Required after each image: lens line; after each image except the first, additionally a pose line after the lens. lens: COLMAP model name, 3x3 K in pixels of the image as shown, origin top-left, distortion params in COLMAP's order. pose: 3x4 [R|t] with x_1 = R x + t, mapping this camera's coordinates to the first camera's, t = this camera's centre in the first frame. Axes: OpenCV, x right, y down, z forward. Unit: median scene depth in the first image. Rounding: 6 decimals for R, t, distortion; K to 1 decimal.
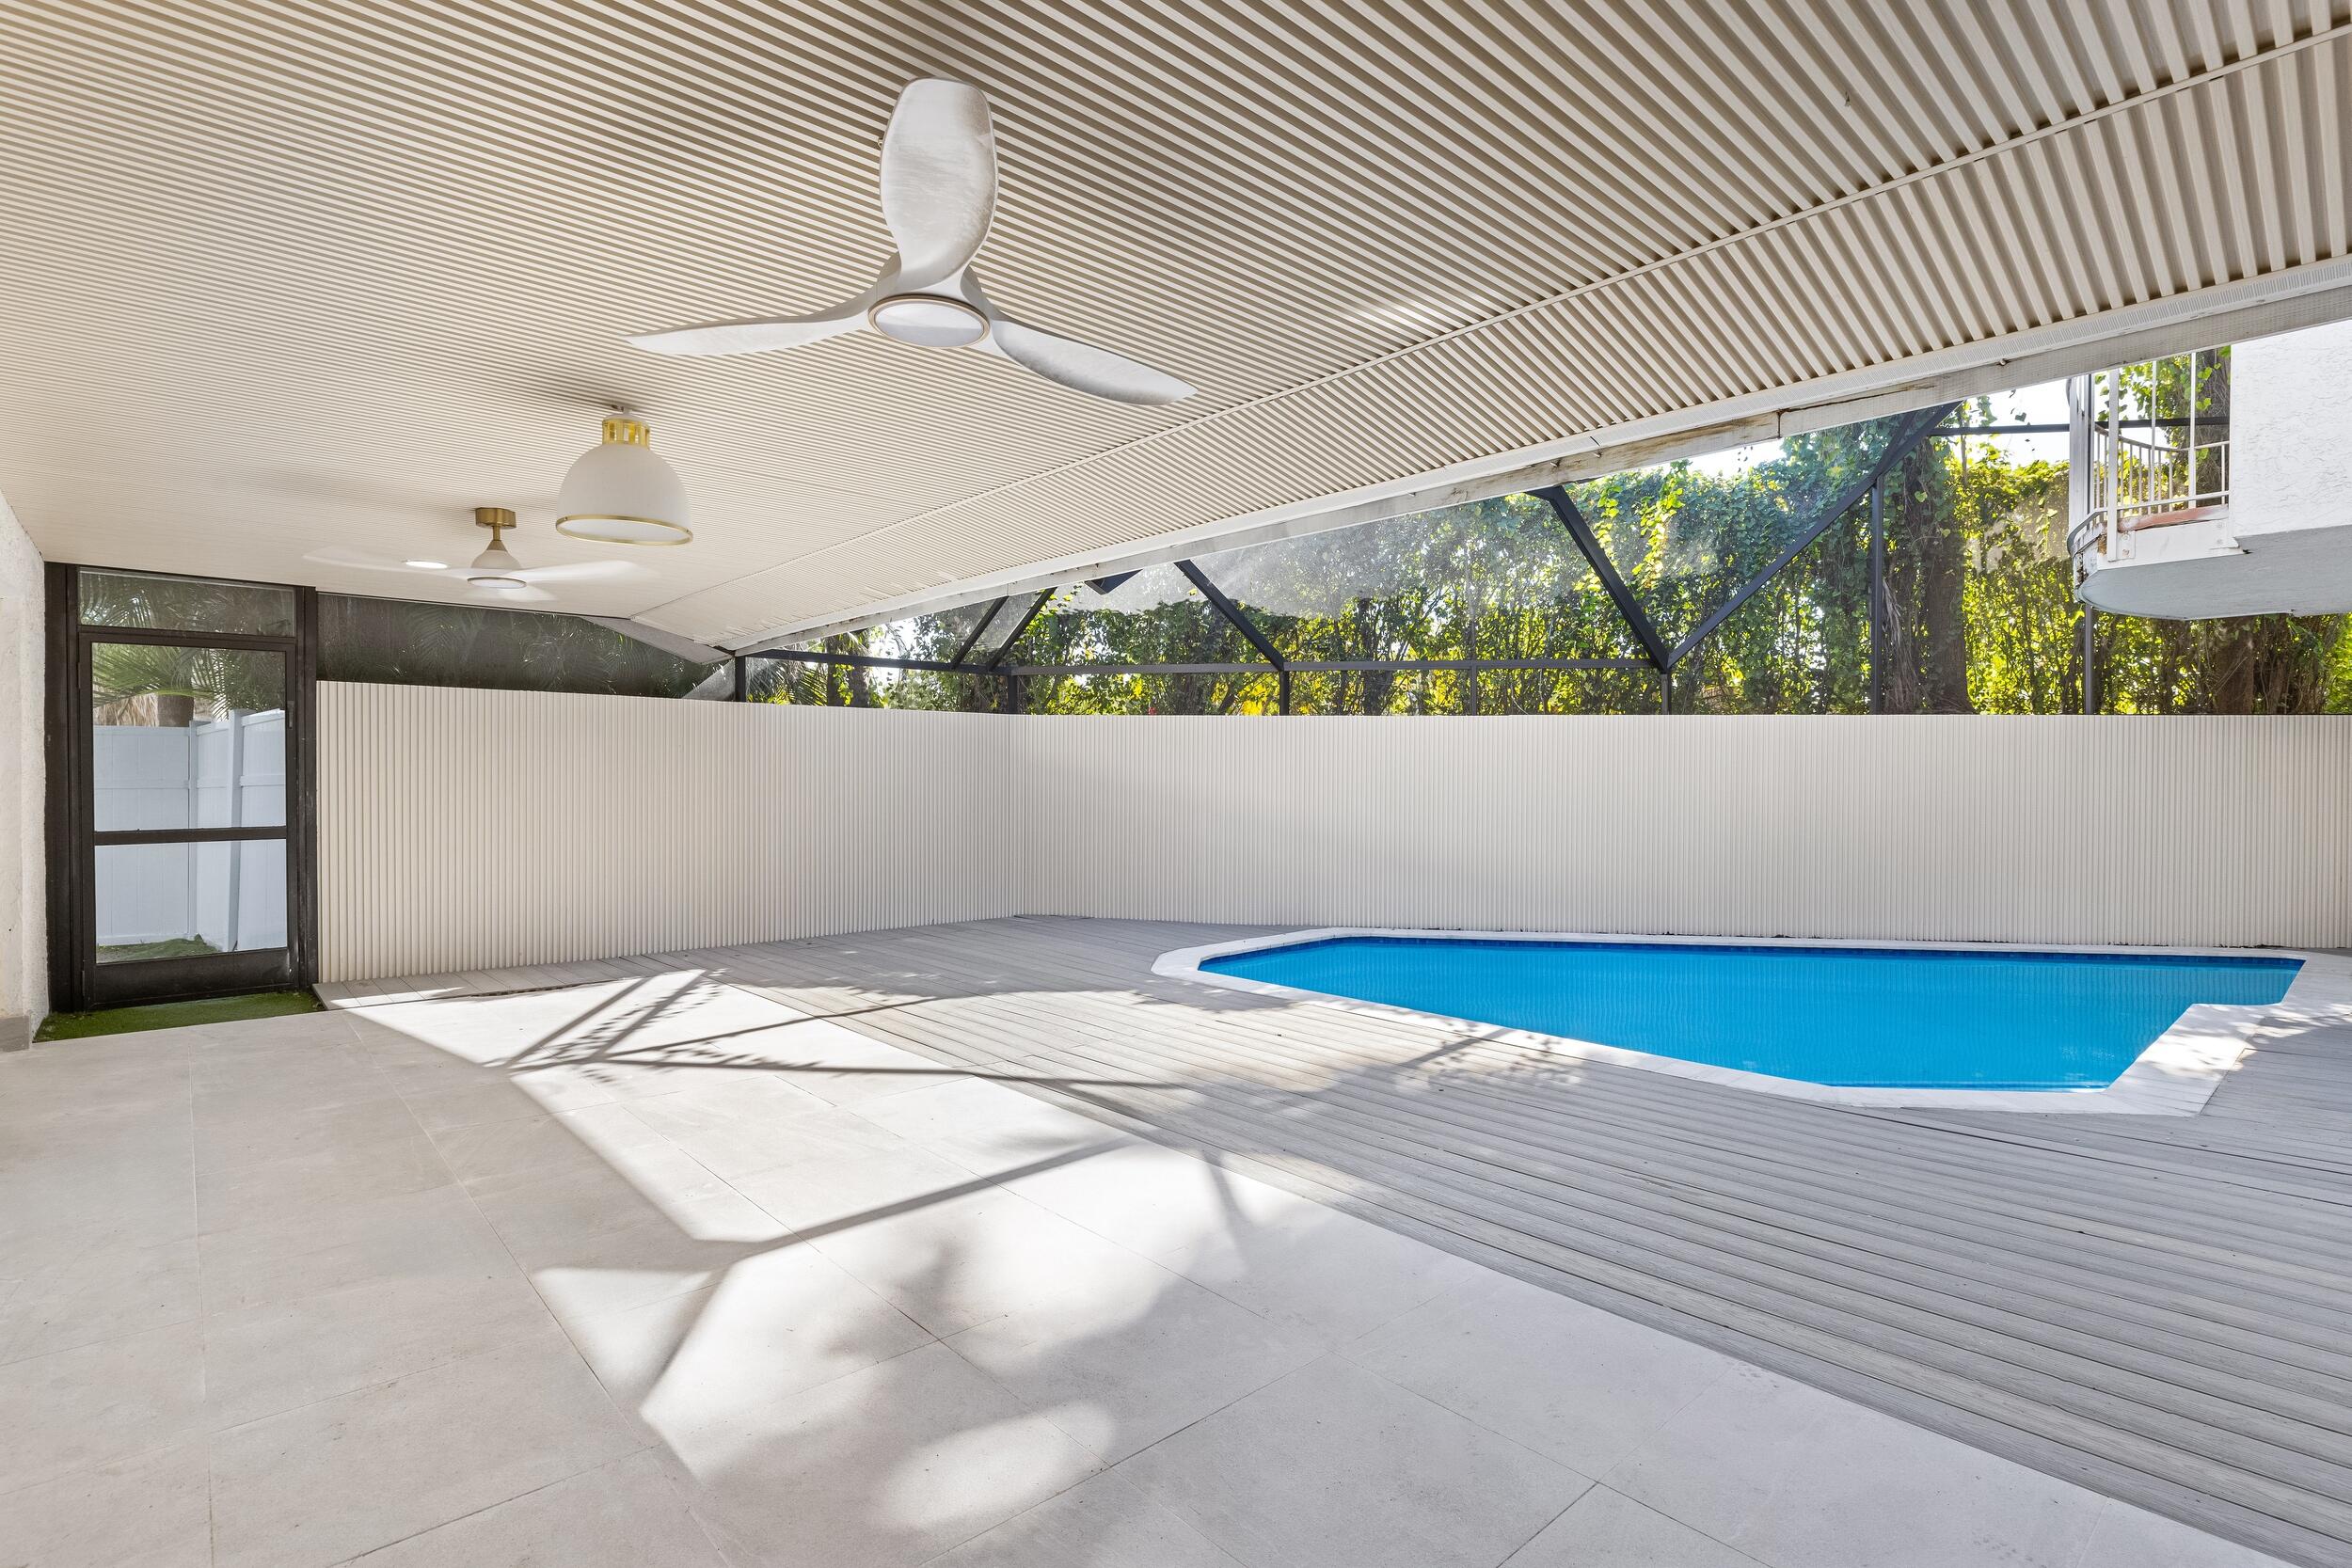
lens RADIAL K [[1126.2, 0, 1174.5], [0, 1126.2, 787.4], [0, 0, 1]] dist [0.002224, -0.000239]
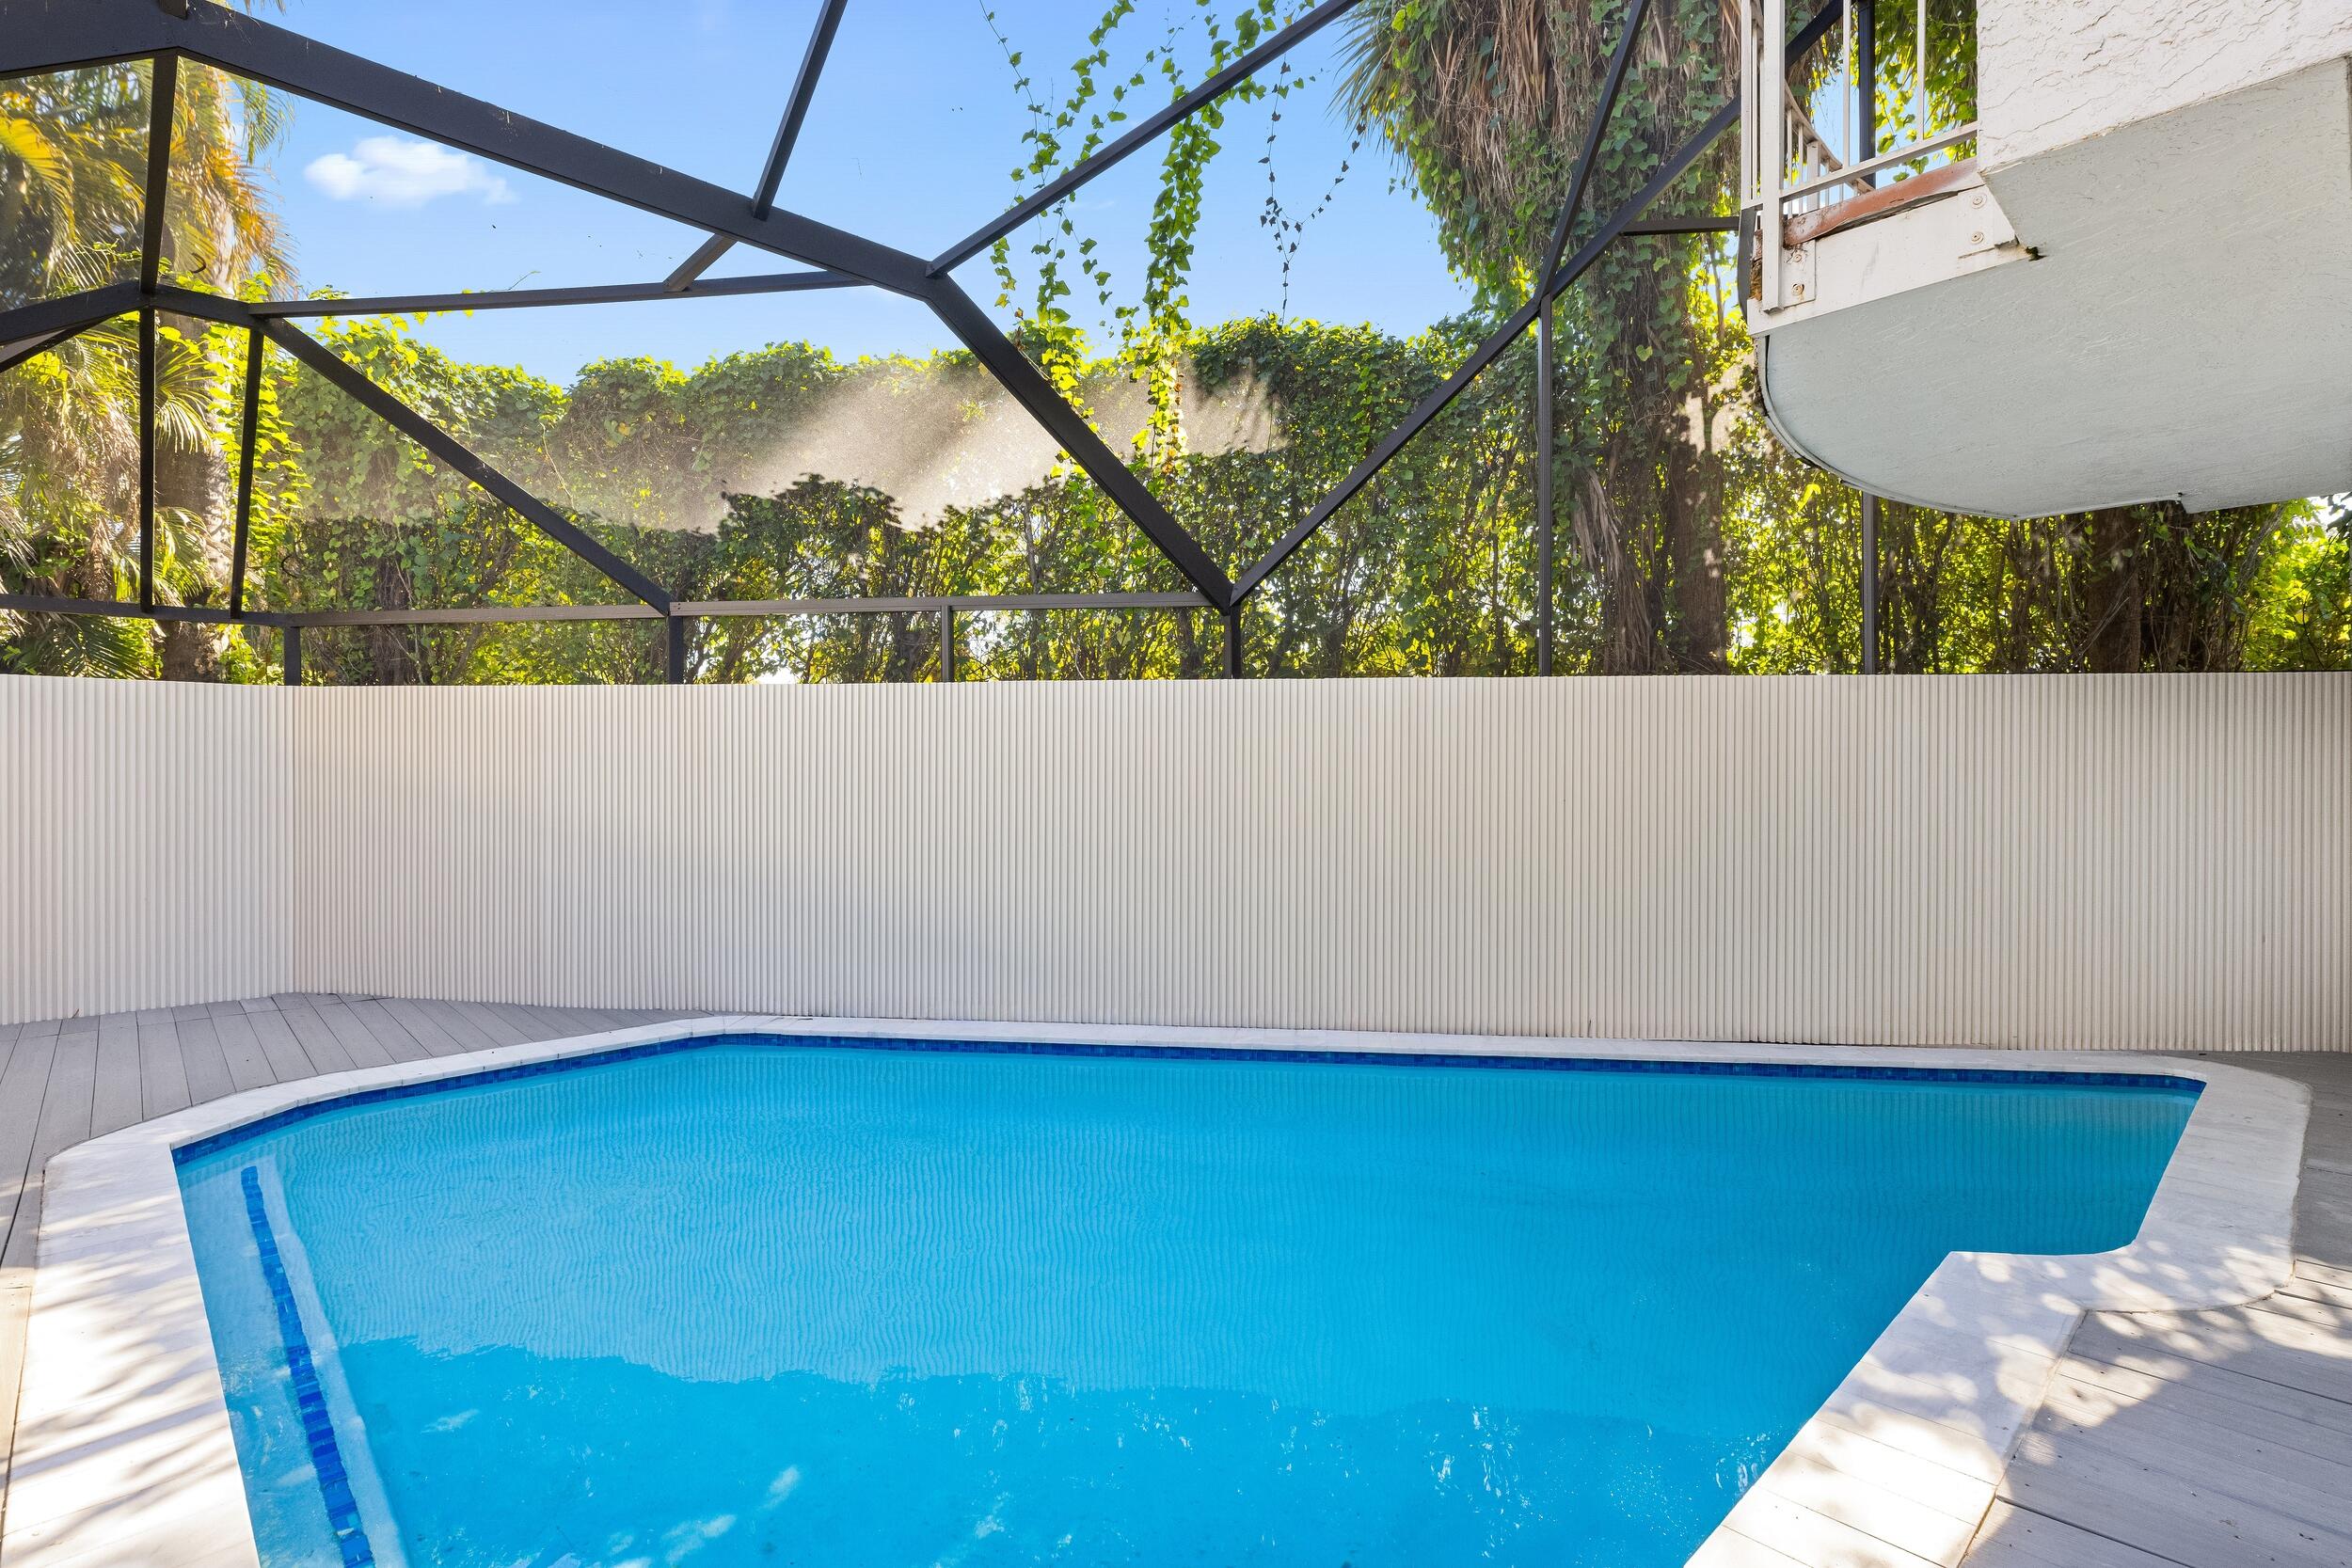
lens RADIAL K [[1126.2, 0, 1153.9], [0, 1126.2, 774.9], [0, 0, 1]] dist [0.002224, -0.000239]
pose [[0.999707, -0.007334, 0.023076, 0.555988], [0.007563, 0.999923, -0.009880, -0.002736], [-0.023002, 0.010052, 0.999685, 0.532190]]
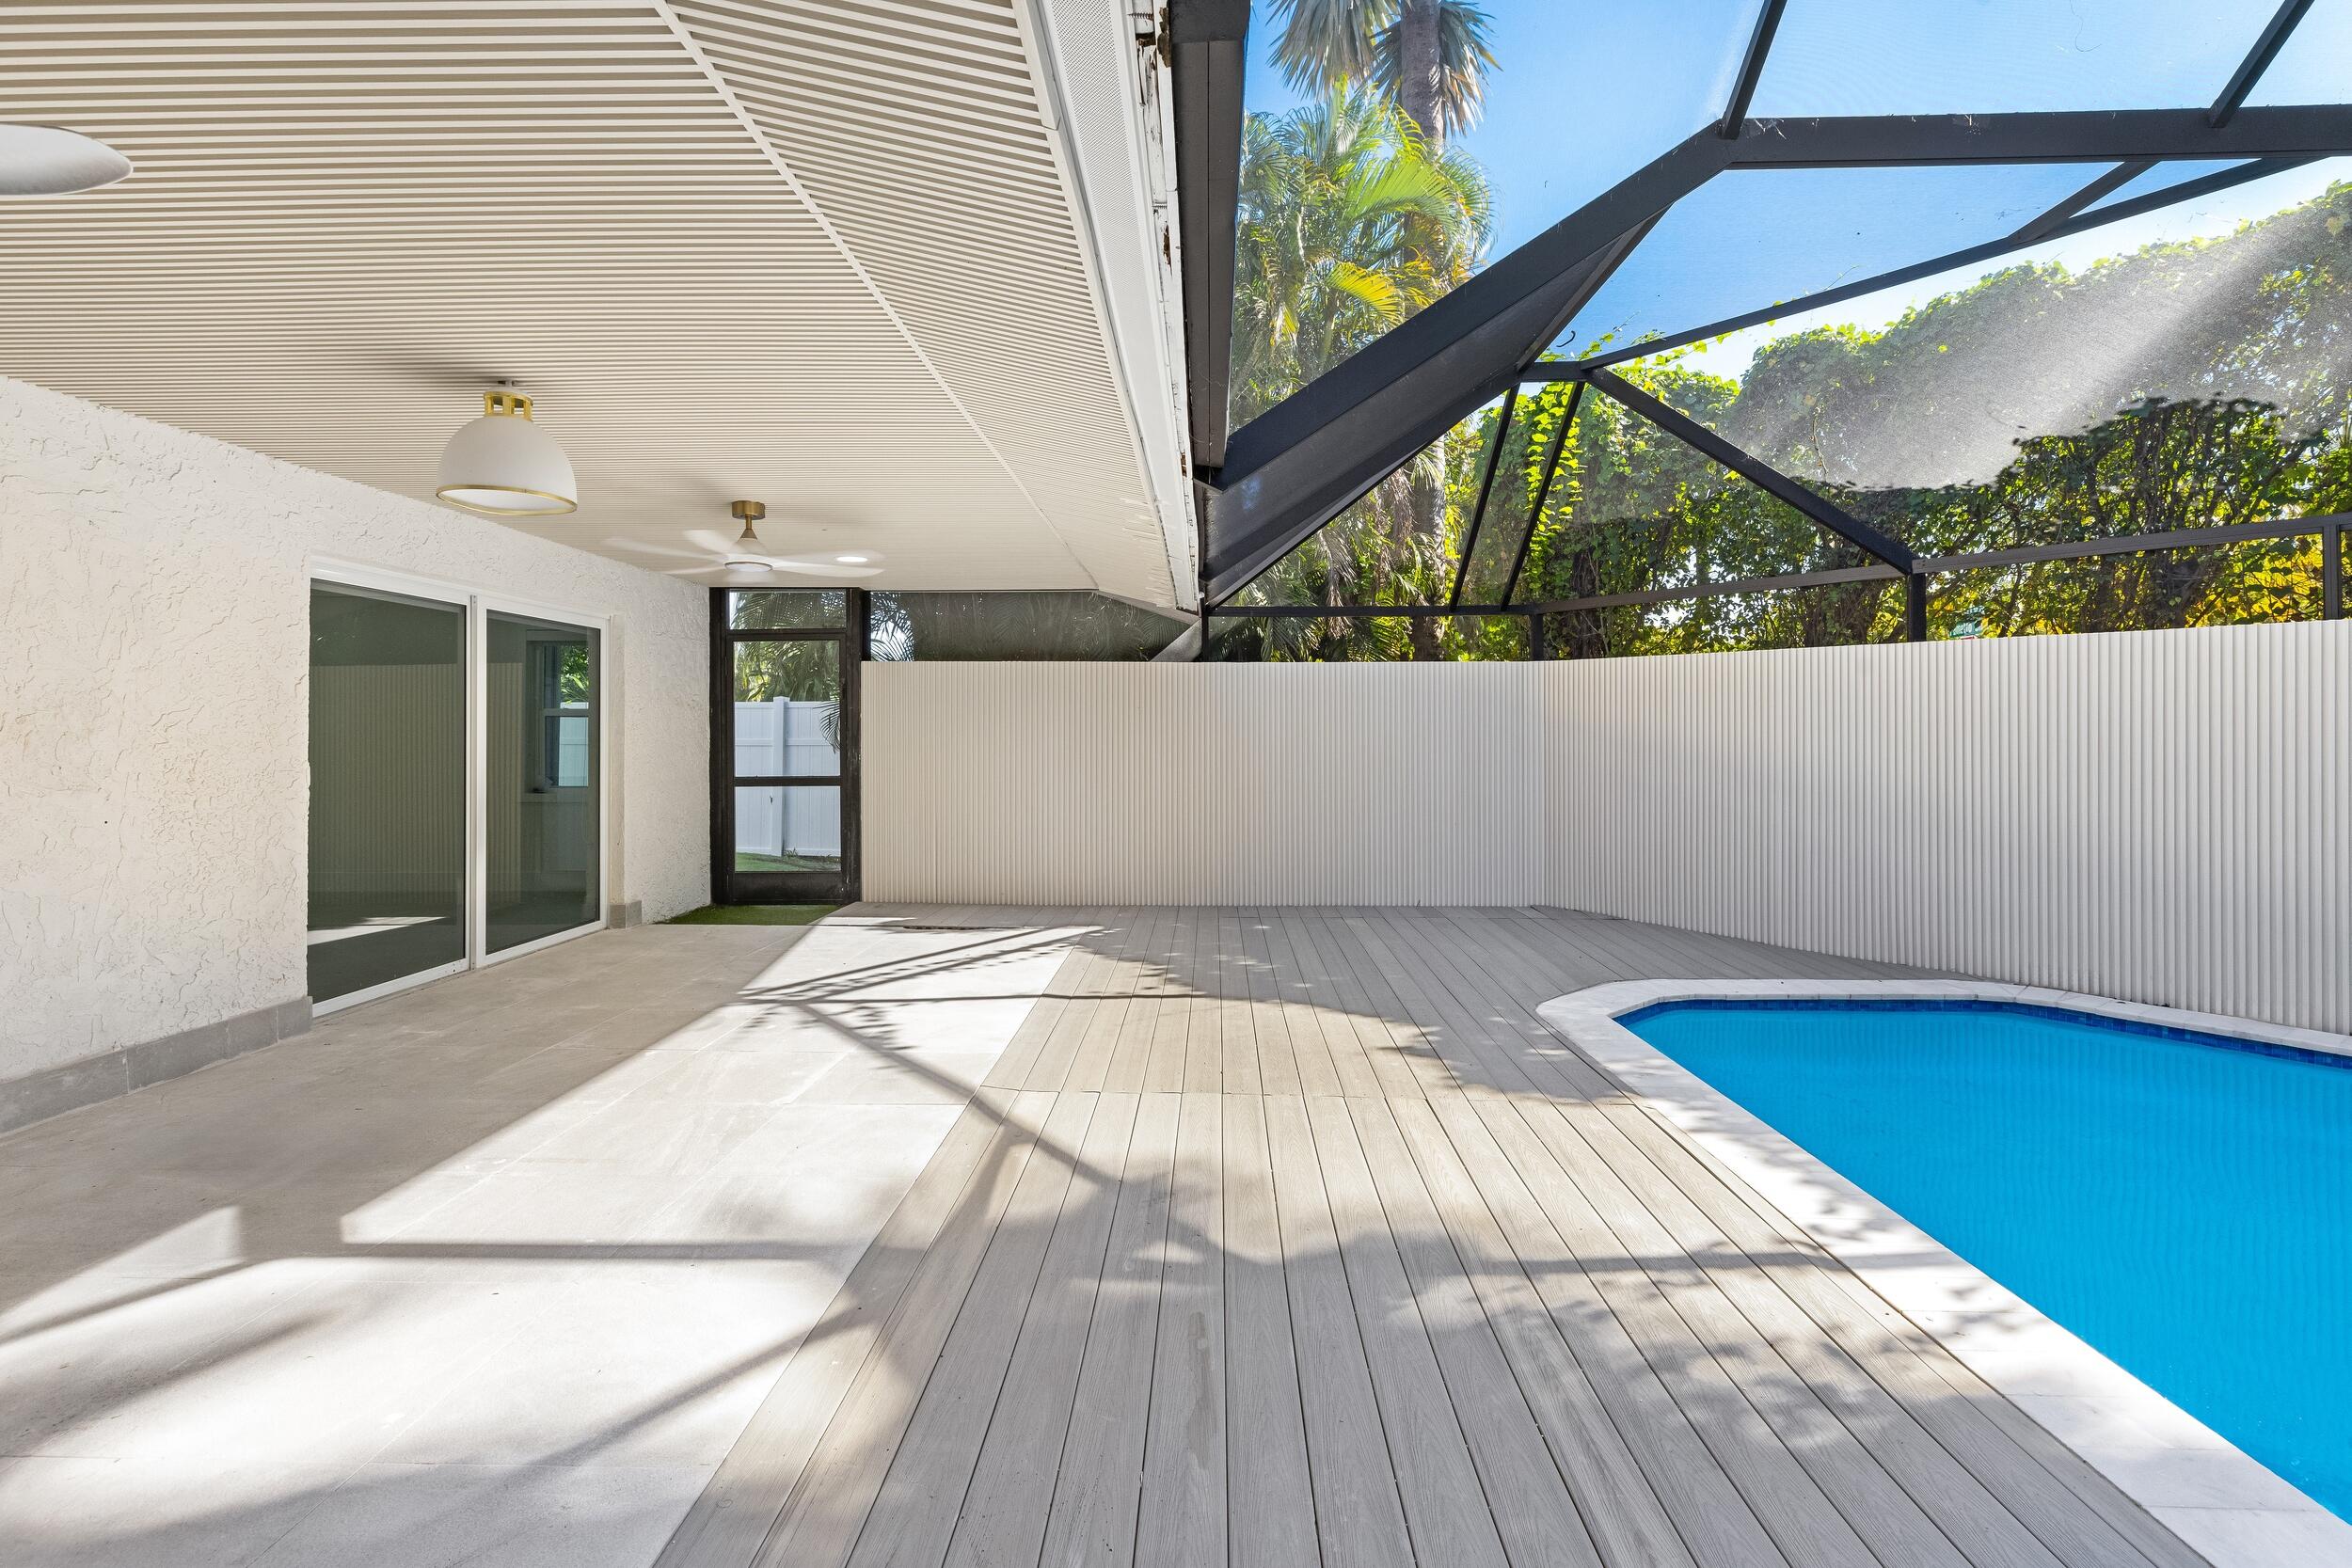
lens RADIAL K [[1083.4, 0, 1183.4], [0, 1083.4, 718.2], [0, 0, 1]] dist [0.005685, 0.001875]
pose [[0.716500, -0.013673, -0.697453, 0.363155], [-0.003774, 0.999717, -0.023477, -0.003734], [0.697576, 0.019453, 0.716246, 0.402462]]
